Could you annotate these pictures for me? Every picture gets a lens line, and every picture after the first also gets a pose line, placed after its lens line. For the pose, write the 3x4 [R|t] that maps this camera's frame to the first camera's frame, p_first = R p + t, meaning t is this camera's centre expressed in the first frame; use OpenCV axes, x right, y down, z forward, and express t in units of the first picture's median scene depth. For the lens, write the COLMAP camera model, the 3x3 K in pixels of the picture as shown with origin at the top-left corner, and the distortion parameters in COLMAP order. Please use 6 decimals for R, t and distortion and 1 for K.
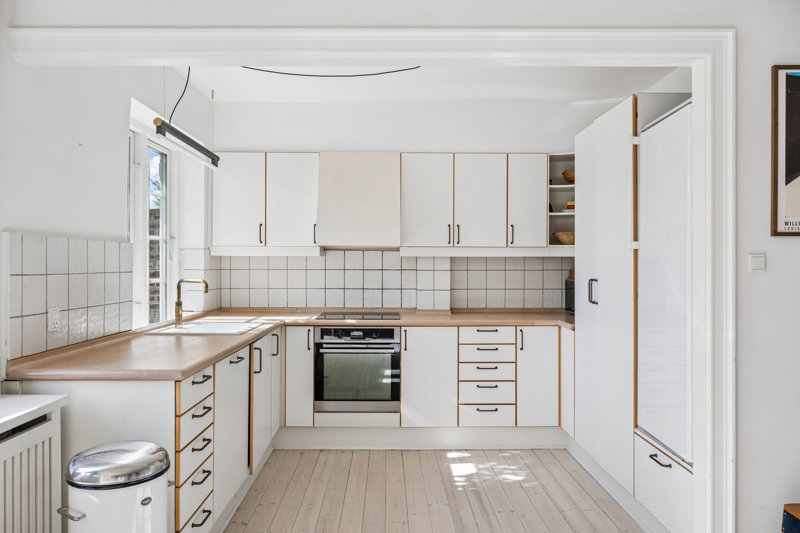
lens RADIAL K [[573.1, 0, 392.3], [0, 573.1, 260.5], [0, 0, 1]] dist [-0.001909, -0.007123]
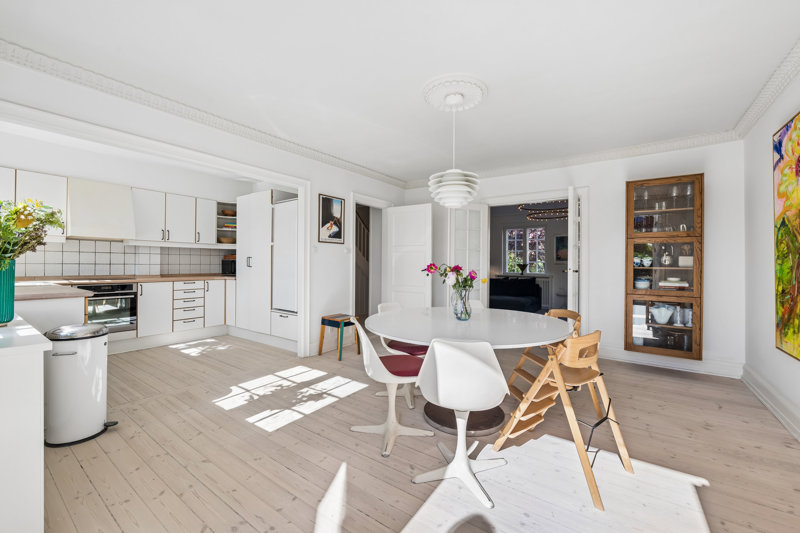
lens RADIAL K [[323.3, 0, 399.4], [0, 323.3, 262.3], [0, 0, 1]] dist [-0.000256, 0.000059]
pose [[0.588265, 0.005848, 0.808647, -0.332682], [-0.013320, 0.999908, 0.002458, 0.035311], [-0.808559, -0.012218, 0.588289, -0.293831]]
